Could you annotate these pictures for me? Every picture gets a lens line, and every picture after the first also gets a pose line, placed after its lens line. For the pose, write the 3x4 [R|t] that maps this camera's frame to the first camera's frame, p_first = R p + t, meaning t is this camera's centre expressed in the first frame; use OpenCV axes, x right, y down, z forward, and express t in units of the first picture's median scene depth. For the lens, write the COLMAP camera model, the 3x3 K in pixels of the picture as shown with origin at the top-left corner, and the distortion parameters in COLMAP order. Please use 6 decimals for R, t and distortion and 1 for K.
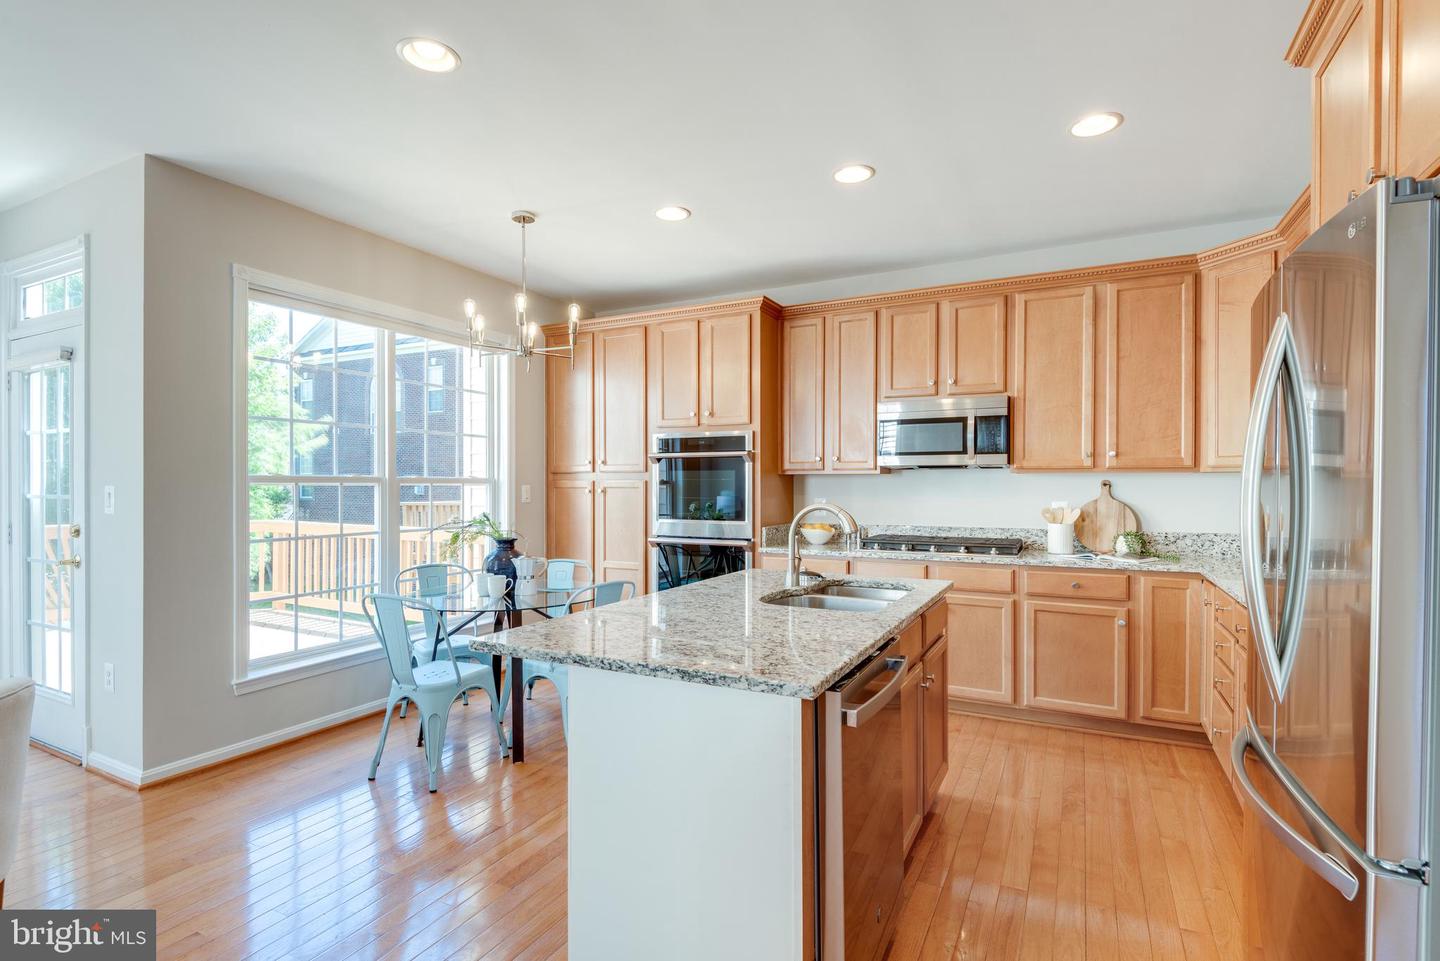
lens RADIAL K [[692.3, 0, 731.1], [0, 692.3, 483.3], [0, 0, 1]] dist [0.026185, -0.023473]
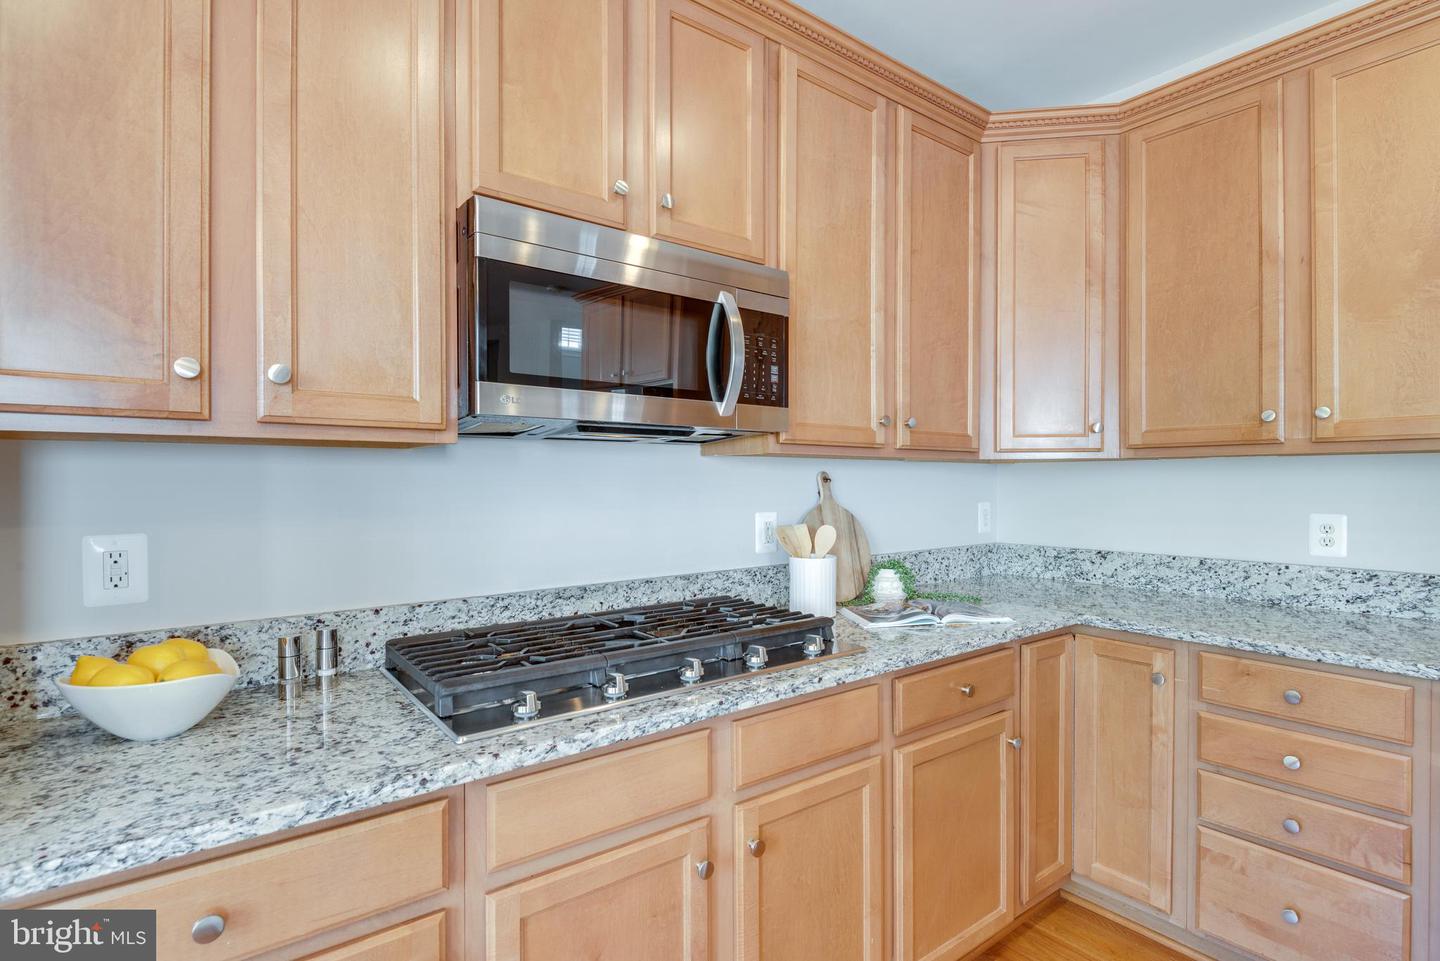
lens RADIAL K [[692.3, 0, 731.1], [0, 692.3, 483.3], [0, 0, 1]] dist [0.026185, -0.023473]
pose [[0.432156, -0.003677, 0.901791, -0.003621], [0.003555, 0.999991, 0.002374, 0.003256], [-0.901792, 0.002180, 0.432165, 0.816767]]
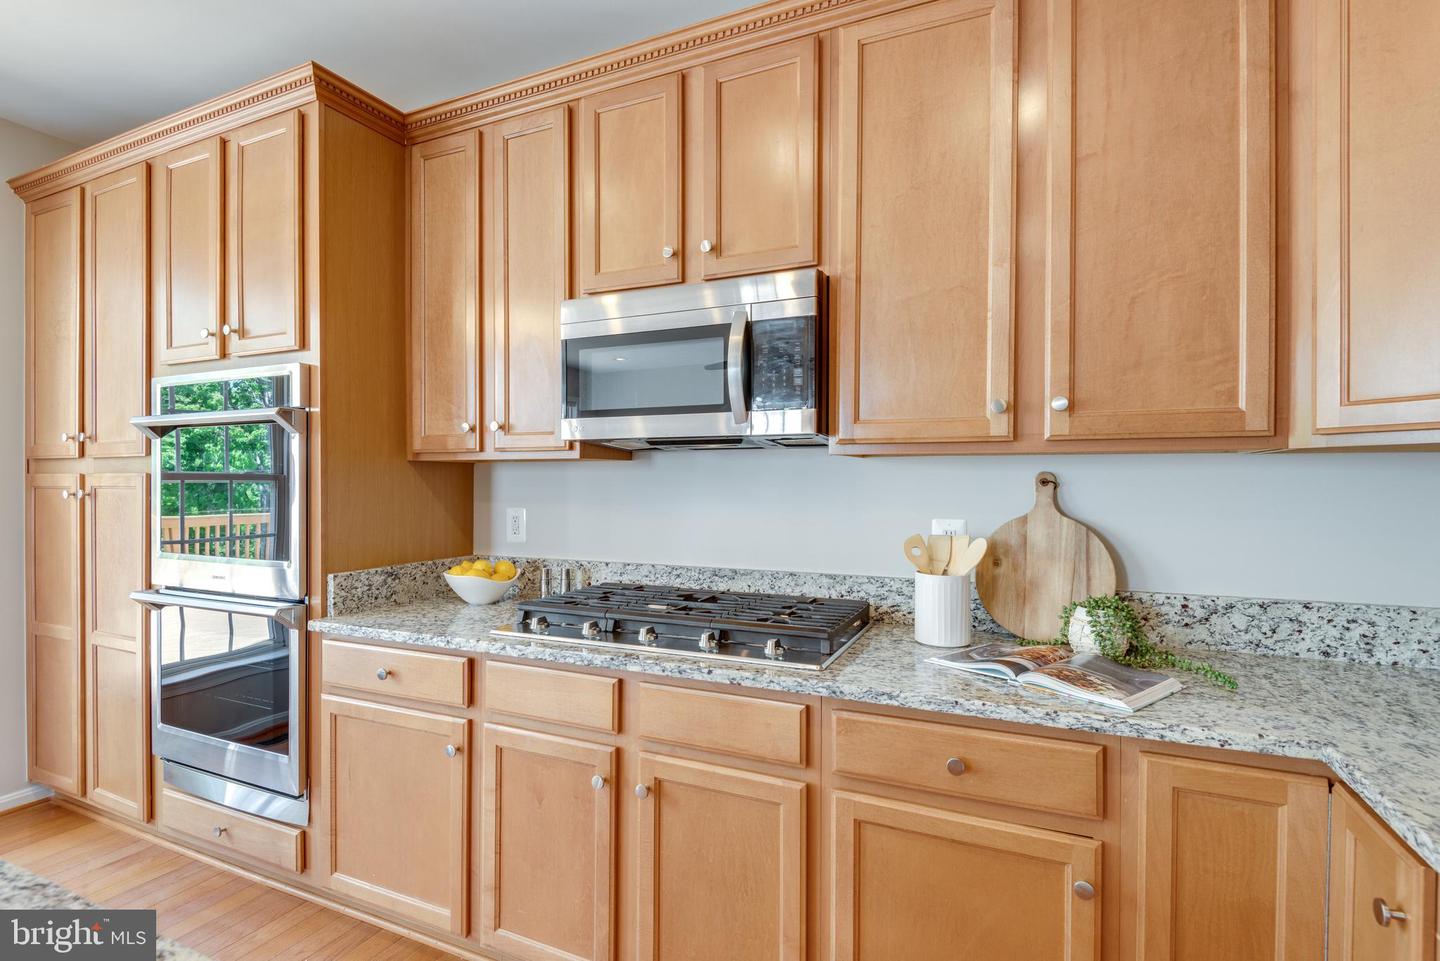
lens RADIAL K [[692.3, 0, 731.1], [0, 692.3, 483.3], [0, 0, 1]] dist [0.026185, -0.023473]
pose [[0.998758, 0.000378, 0.049819, 0.314178], [-0.000518, 0.999996, 0.002801, 0.001557], [-0.049818, -0.002824, 0.998754, 0.565219]]
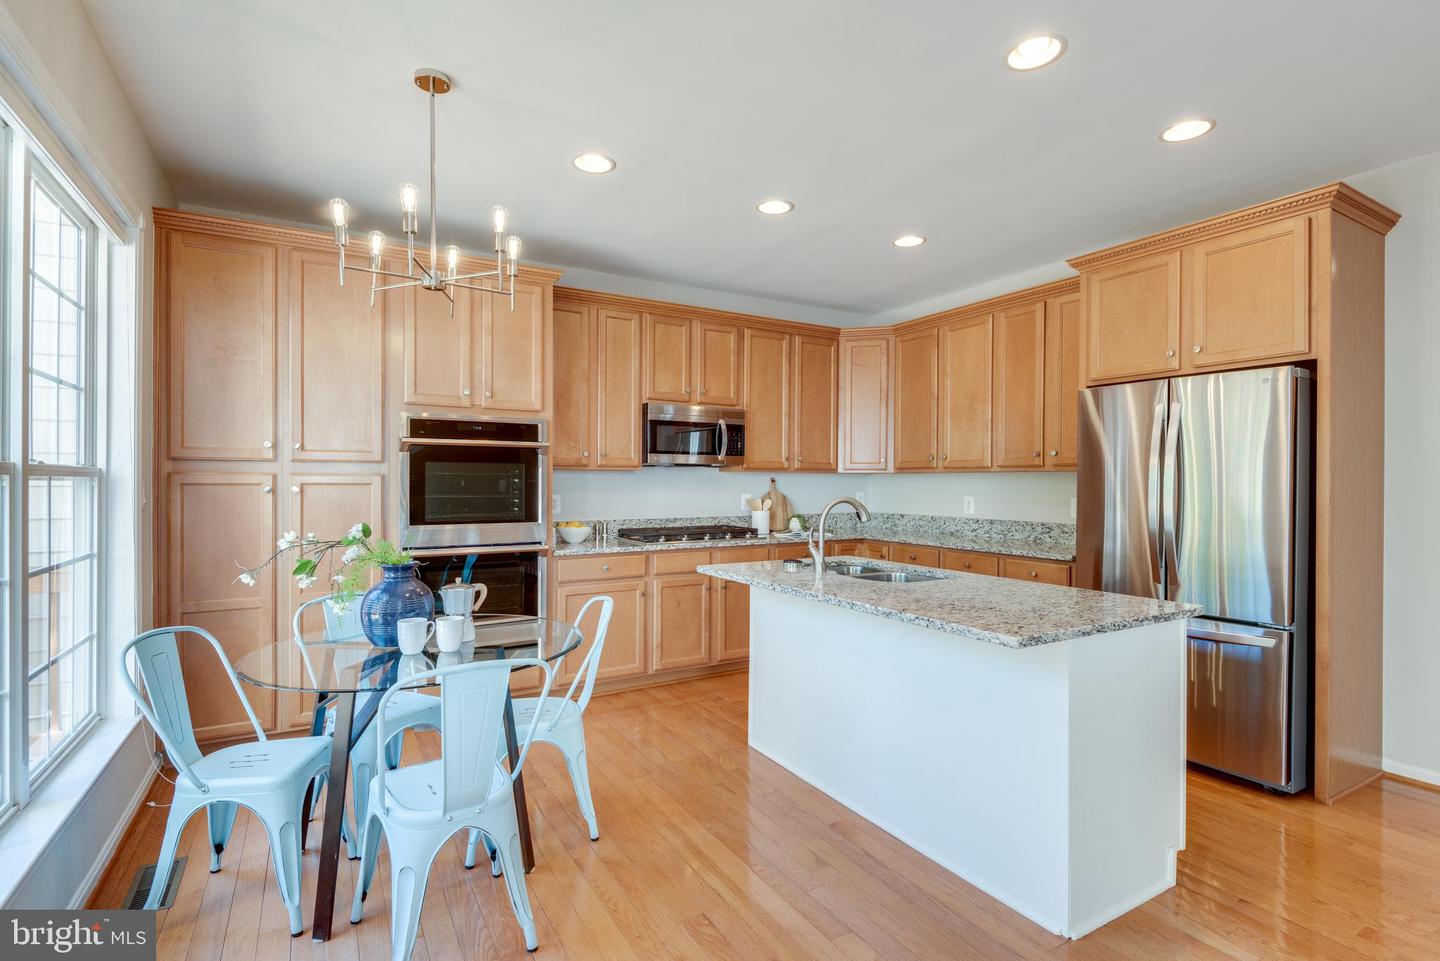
lens RADIAL K [[688.2, 0, 720.0], [0, 688.2, 480.5], [0, 0, 1]] dist [0.029424, -0.023399]
pose [[0.536514, 0.002186, 0.843889, -0.640202], [-0.004866, 0.999988, 0.000504, 0.000968], [-0.843878, -0.004377, 0.536518, 0.363766]]
